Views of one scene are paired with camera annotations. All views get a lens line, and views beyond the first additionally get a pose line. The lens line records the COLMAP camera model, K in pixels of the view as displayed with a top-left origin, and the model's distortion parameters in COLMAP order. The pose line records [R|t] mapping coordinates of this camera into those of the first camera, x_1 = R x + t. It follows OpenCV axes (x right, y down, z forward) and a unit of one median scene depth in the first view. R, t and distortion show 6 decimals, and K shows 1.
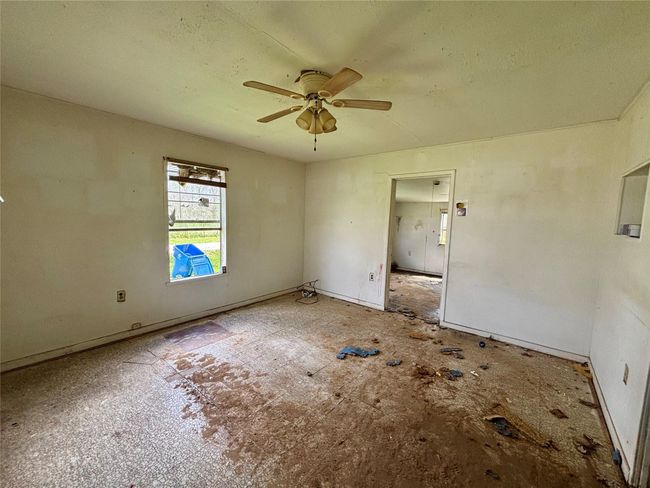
lens RADIAL K [[262.3, 0, 323.8], [0, 262.3, 243.4], [0, 0, 1]] dist [0.003366, -0.001218]
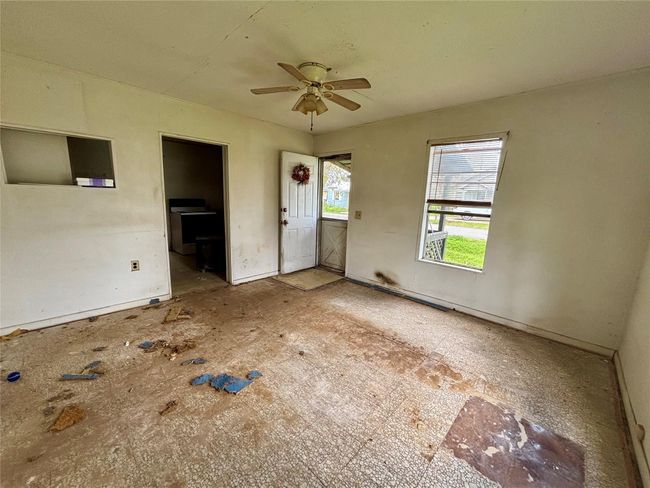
lens RADIAL K [[262.3, 0, 325.8], [0, 262.3, 243.1], [0, 0, 1]] dist [0.003366, -0.001218]
pose [[-0.994770, -0.078717, 0.065088, -0.166397], [-0.057225, 0.957350, 0.283208, -0.155797], [-0.084605, 0.278002, -0.956847, 1.745455]]
